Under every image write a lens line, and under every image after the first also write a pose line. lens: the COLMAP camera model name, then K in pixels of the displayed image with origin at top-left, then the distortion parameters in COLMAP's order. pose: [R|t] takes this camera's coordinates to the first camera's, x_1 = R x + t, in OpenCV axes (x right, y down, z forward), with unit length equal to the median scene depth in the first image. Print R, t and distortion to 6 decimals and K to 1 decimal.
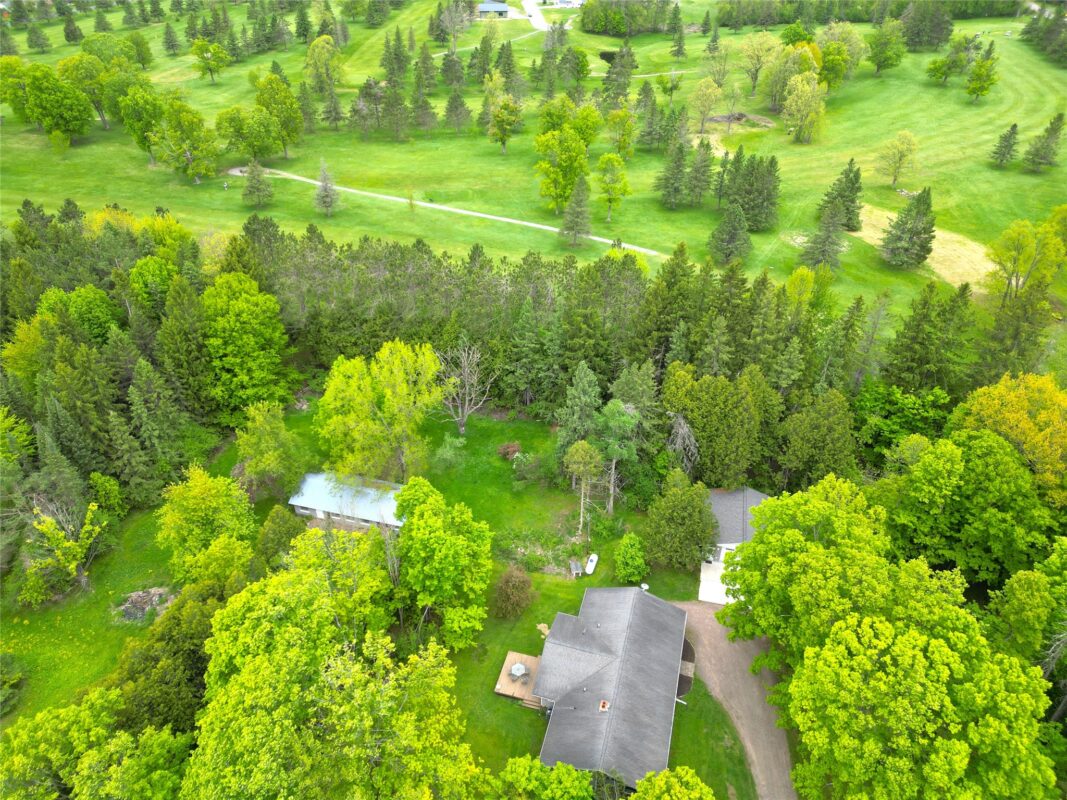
lens RADIAL K [[744.2, 0, 533.5], [0, 744.2, 400.0], [0, 0, 1]] dist [0.068072, -0.053487]
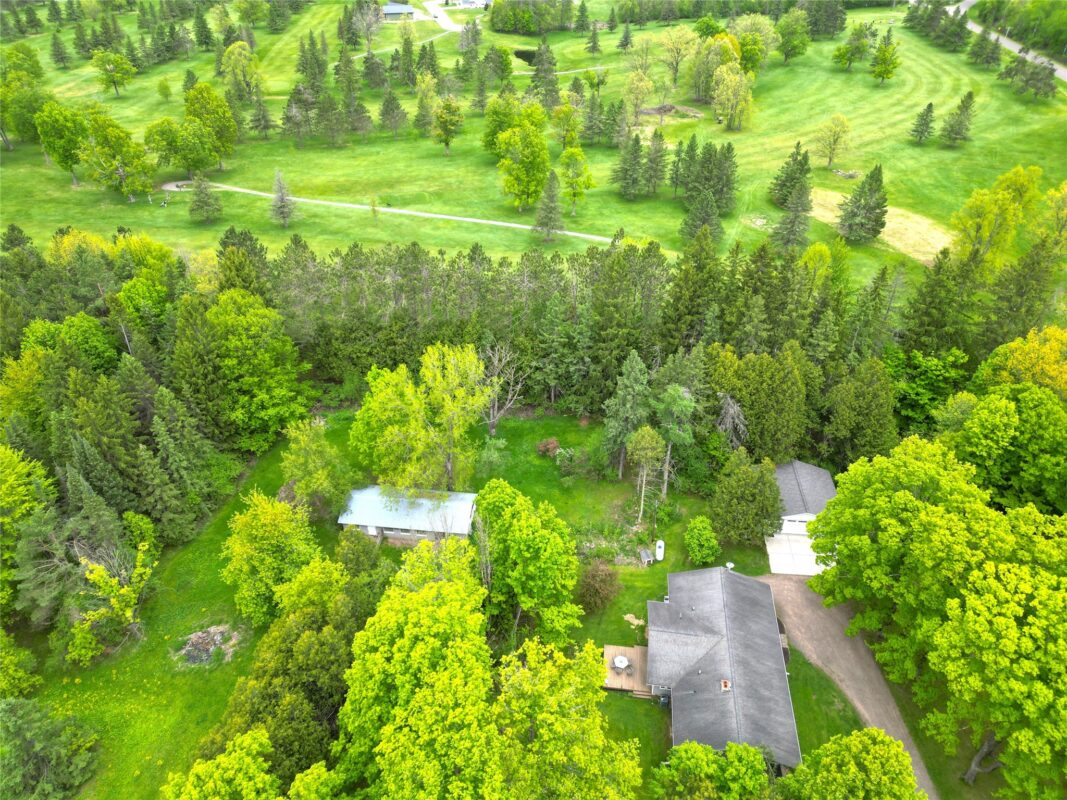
lens RADIAL K [[744.2, 0, 533.5], [0, 744.2, 400.0], [0, 0, 1]] dist [0.068072, -0.053487]
pose [[0.989296, -0.088024, 0.116384, -0.159527], [0.088241, 0.996094, 0.003296, 0.000027], [-0.116220, 0.007009, 0.993199, 0.016789]]
